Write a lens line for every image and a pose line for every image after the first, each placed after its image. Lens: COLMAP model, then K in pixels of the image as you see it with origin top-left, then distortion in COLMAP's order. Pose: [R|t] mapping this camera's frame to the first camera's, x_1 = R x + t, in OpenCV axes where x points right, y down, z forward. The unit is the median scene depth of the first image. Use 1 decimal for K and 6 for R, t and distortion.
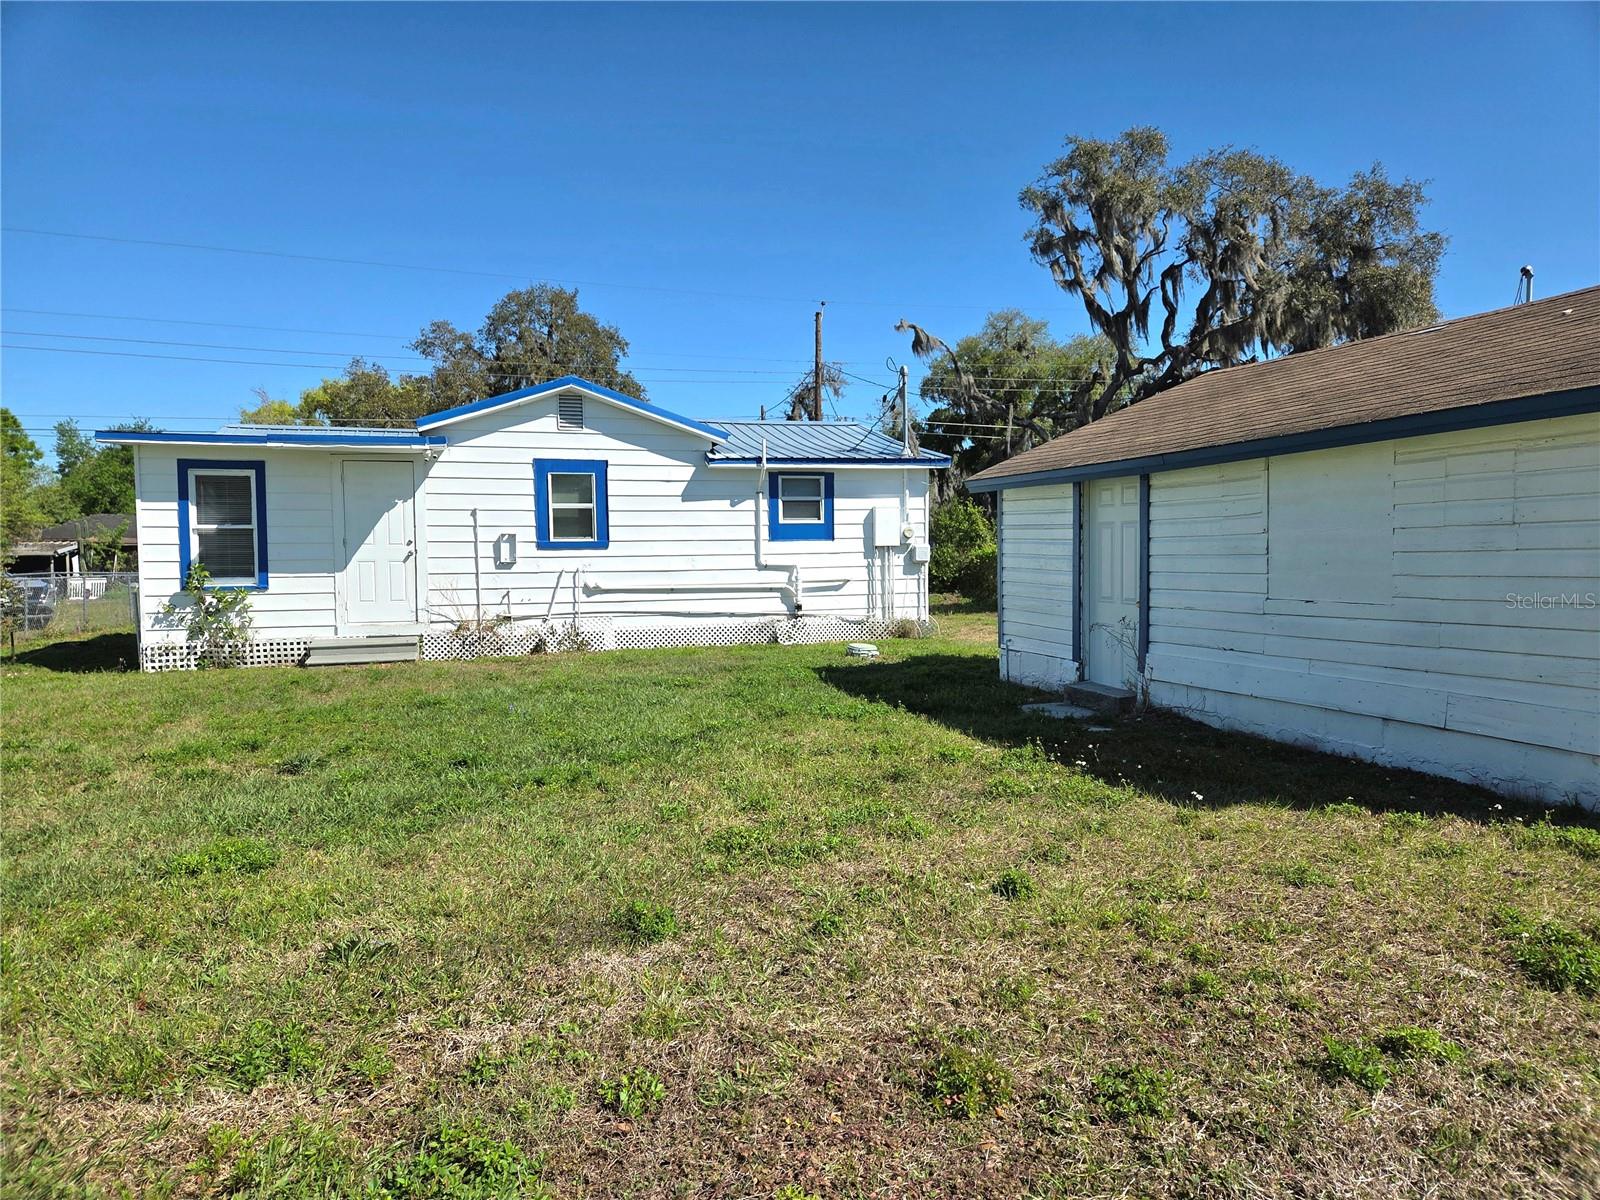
lens RADIAL K [[1064.7, 0, 800.0], [0, 1064.7, 600.0], [0, 0, 1]] dist [0.095804, -0.082869]
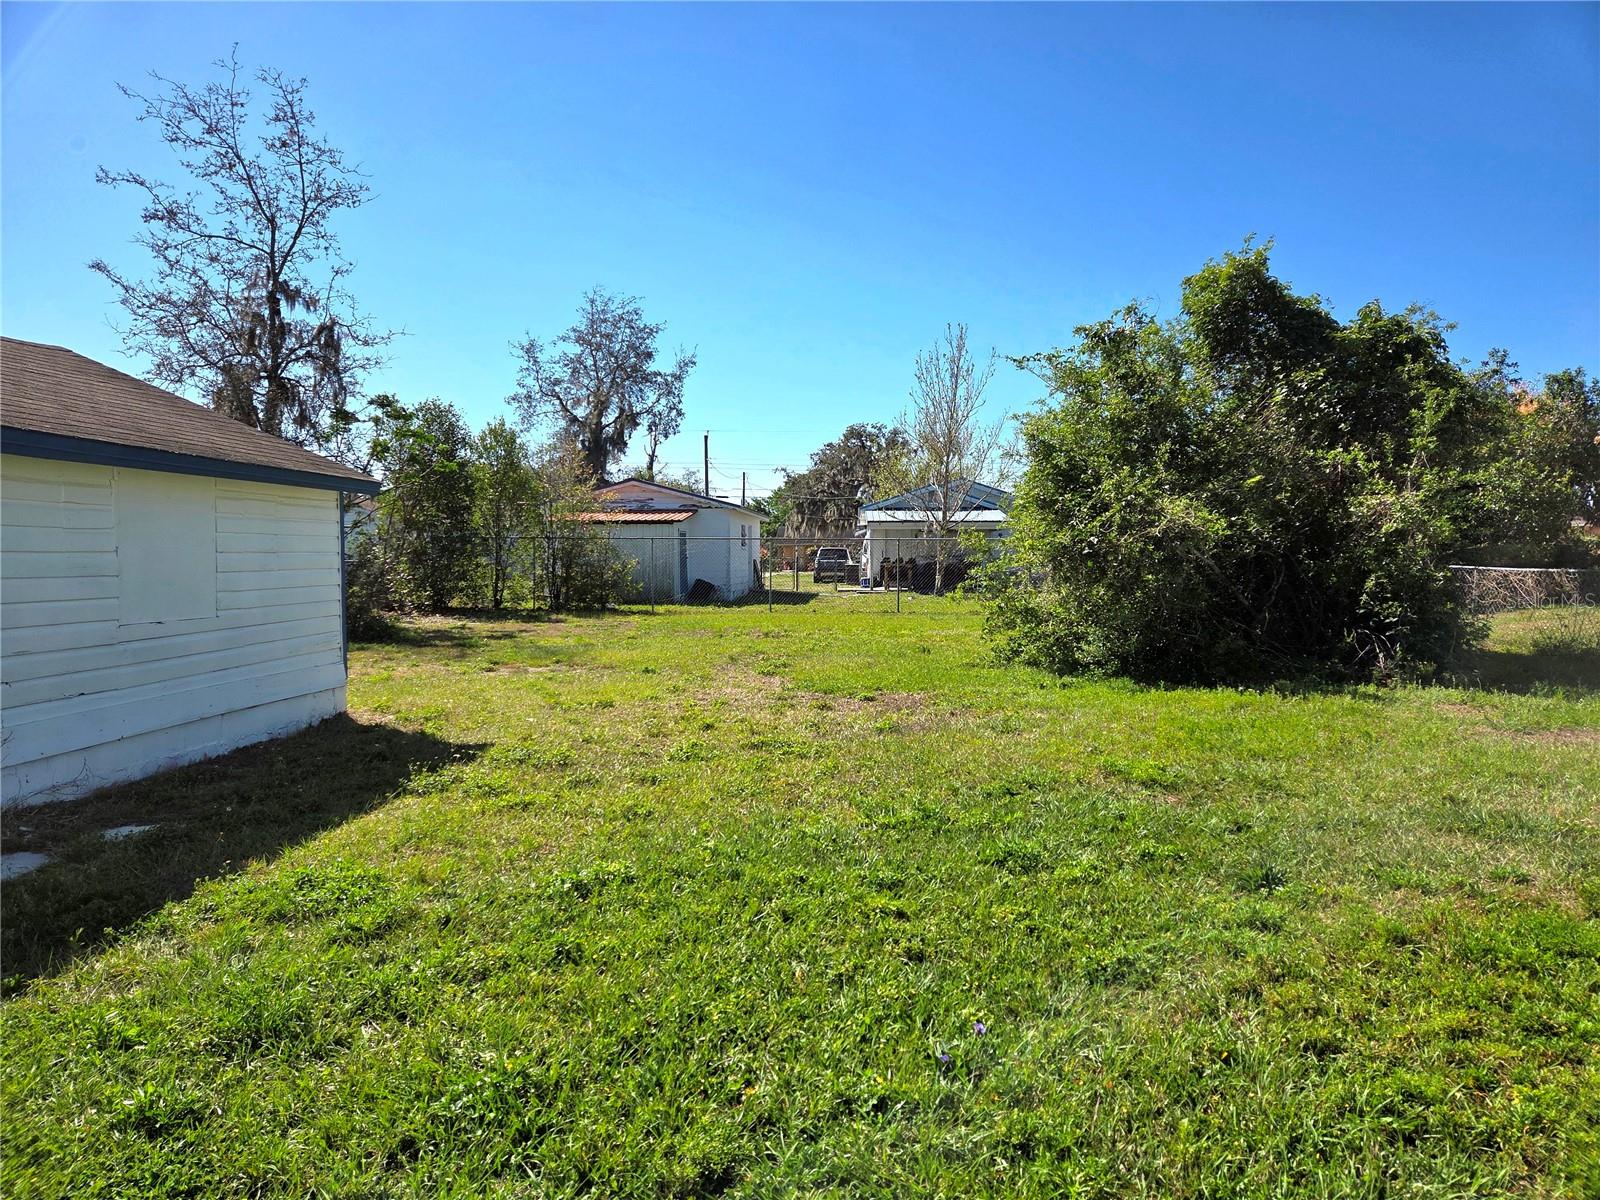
lens RADIAL K [[1064.7, 0, 800.0], [0, 1064.7, 600.0], [0, 0, 1]] dist [0.095804, -0.082869]
pose [[-0.936688, -0.006920, 0.350098, -0.353120], [0.019504, 0.997221, 0.071896, -0.066083], [-0.349622, 0.074172, -0.933950, 1.444070]]
